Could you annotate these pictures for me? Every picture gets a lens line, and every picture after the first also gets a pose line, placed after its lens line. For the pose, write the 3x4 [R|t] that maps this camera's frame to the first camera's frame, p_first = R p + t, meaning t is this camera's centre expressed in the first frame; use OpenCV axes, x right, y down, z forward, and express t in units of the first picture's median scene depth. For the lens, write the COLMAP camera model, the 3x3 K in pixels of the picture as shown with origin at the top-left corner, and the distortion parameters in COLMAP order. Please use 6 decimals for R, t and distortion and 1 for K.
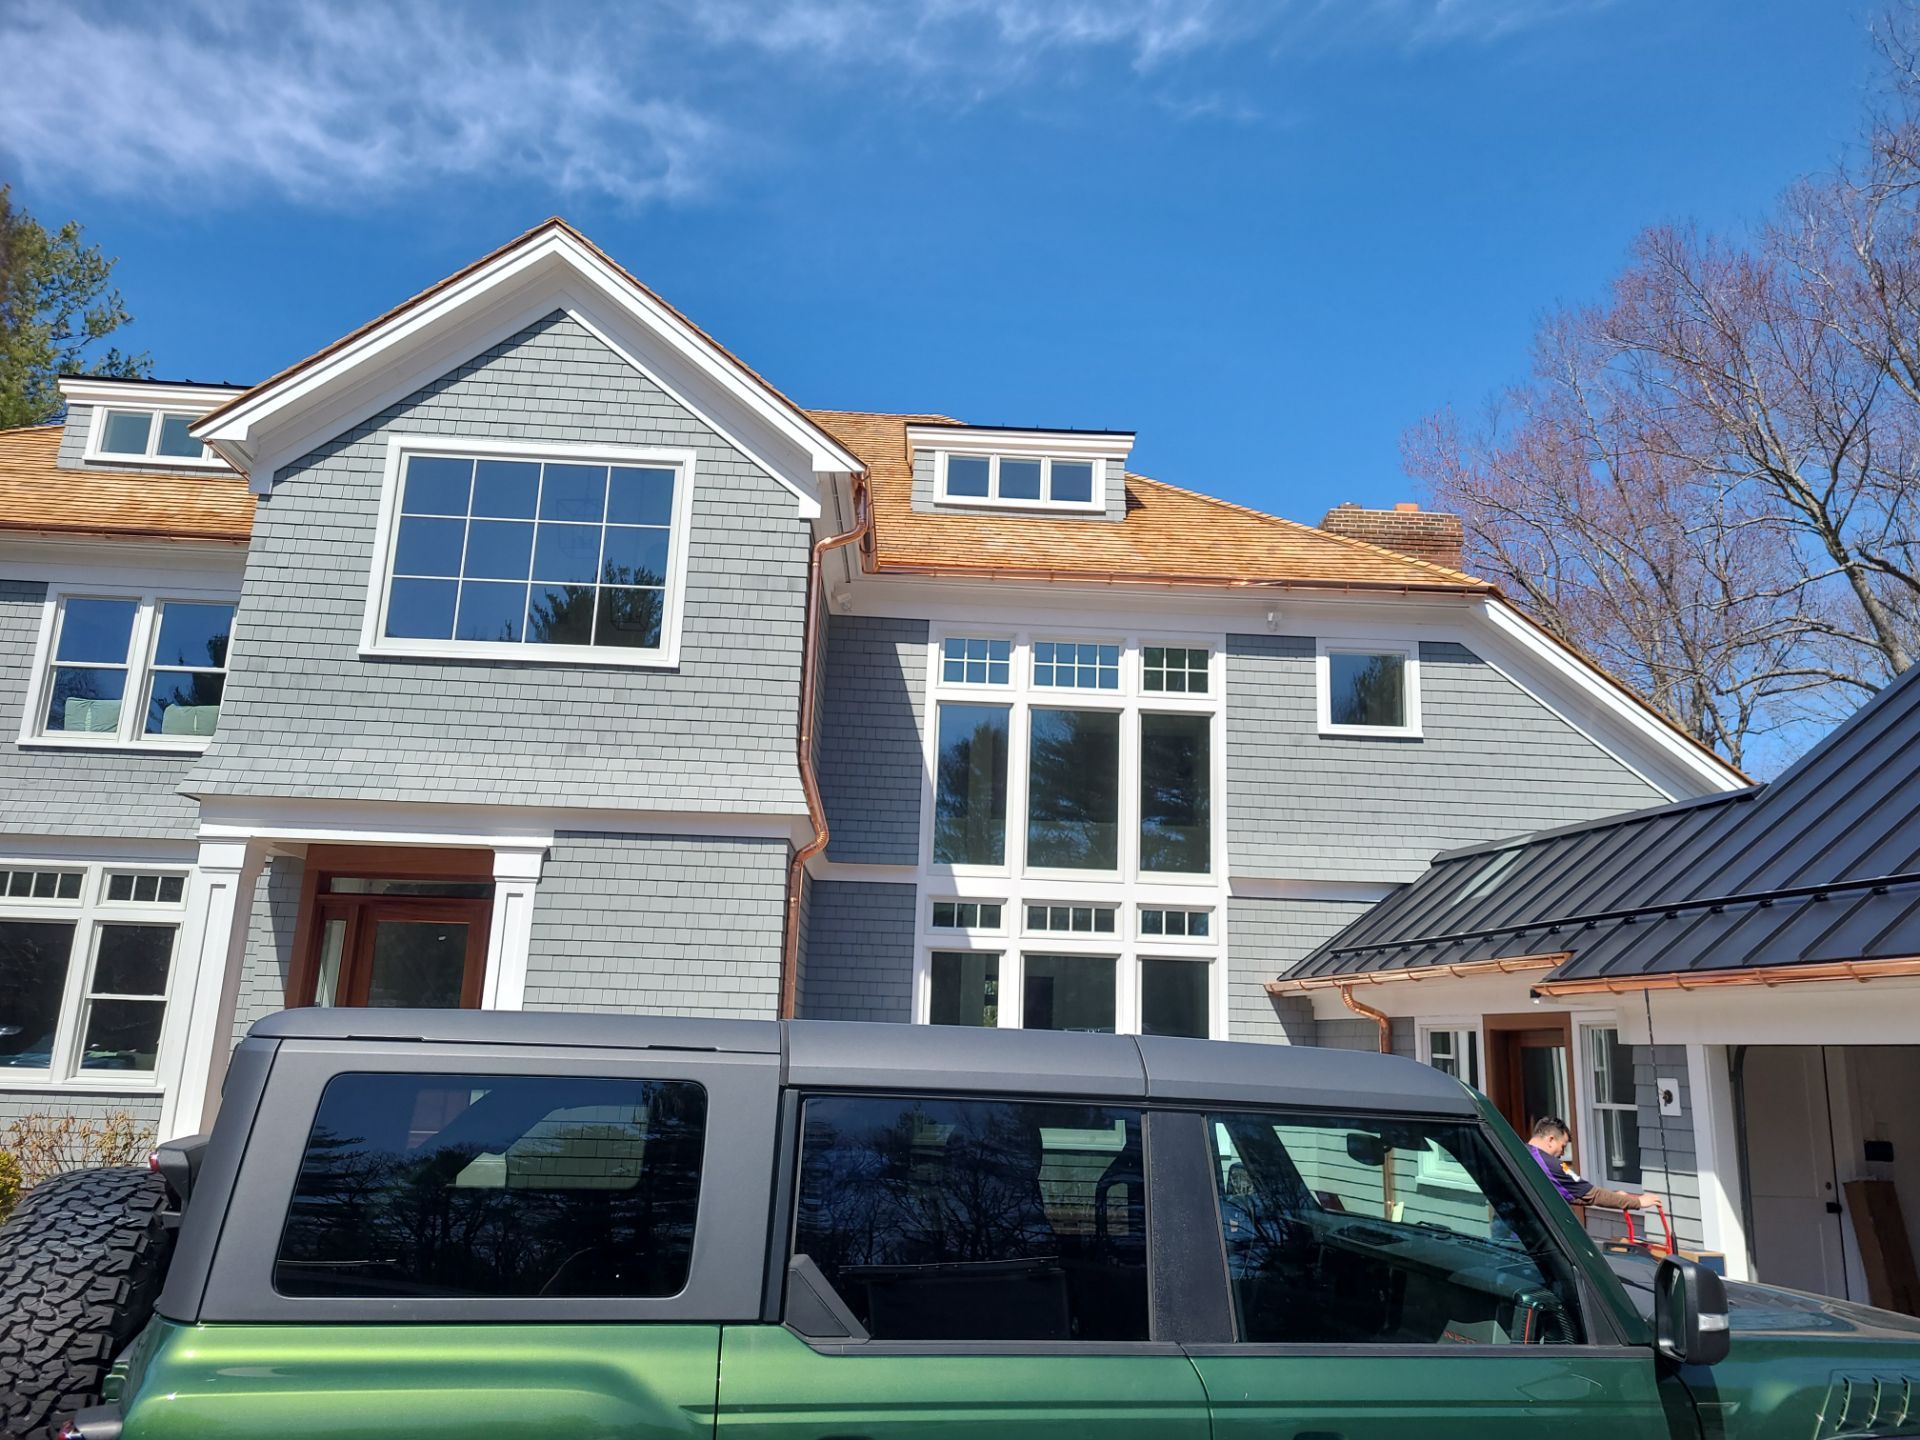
lens RADIAL K [[1461.5, 0, 960.5], [0, 1461.5, 635.3], [0, 0, 1]] dist [0.029229, -0.030292]
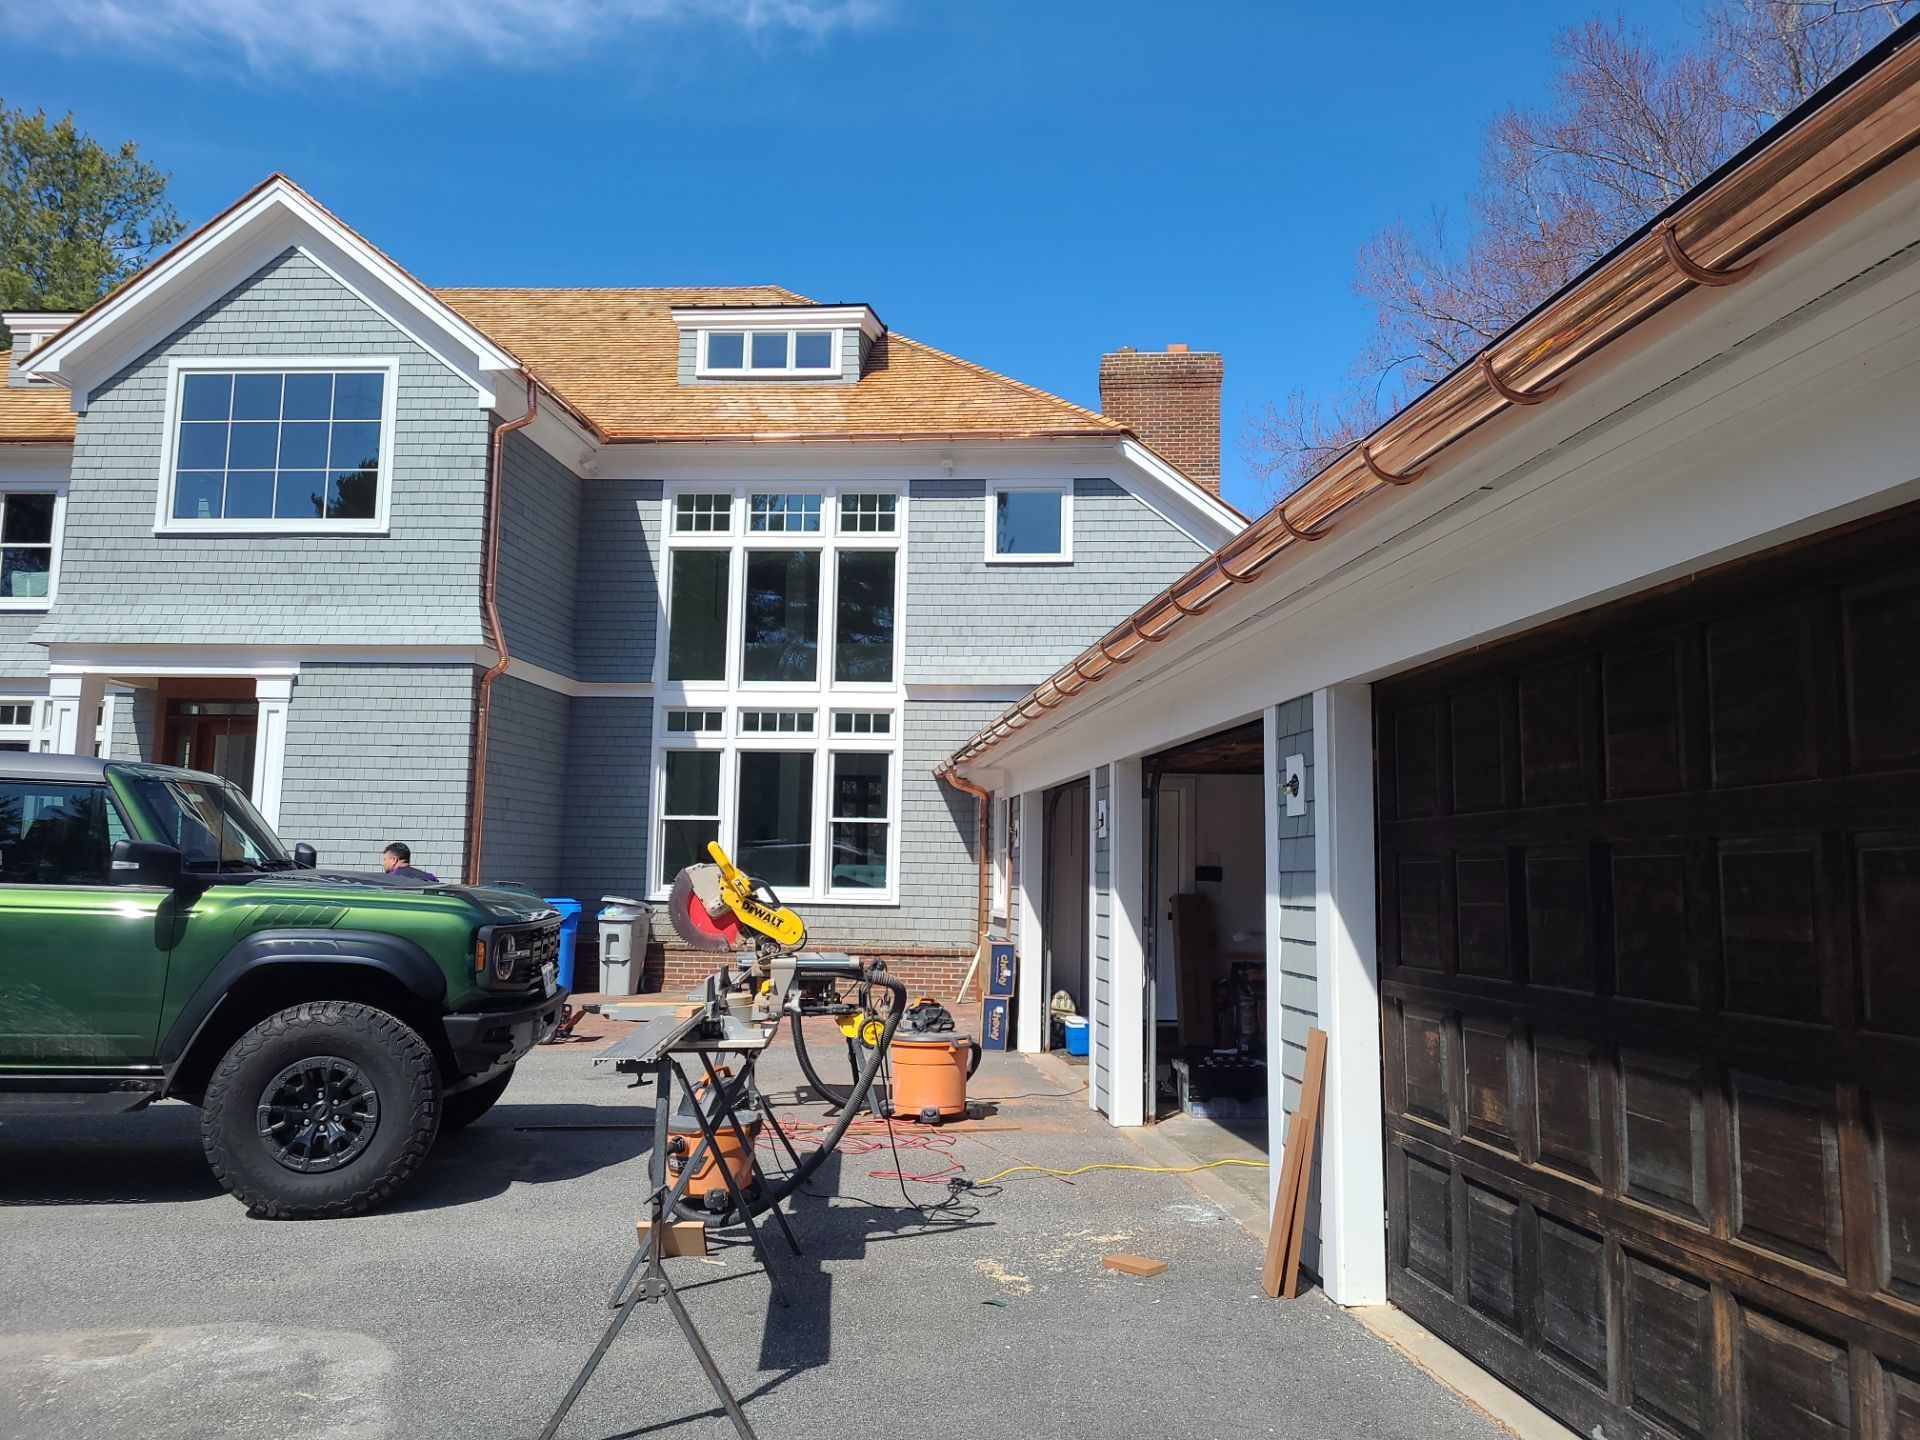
lens RADIAL K [[1461.5, 0, 997.2], [0, 1461.5, 638.2], [0, 0, 1]] dist [0.029229, -0.030292]
pose [[0.990267, -0.032241, -0.135396, 0.422918], [0.048186, 0.992058, 0.116188, -0.008272], [0.130575, -0.121582, 0.983955, -0.166366]]
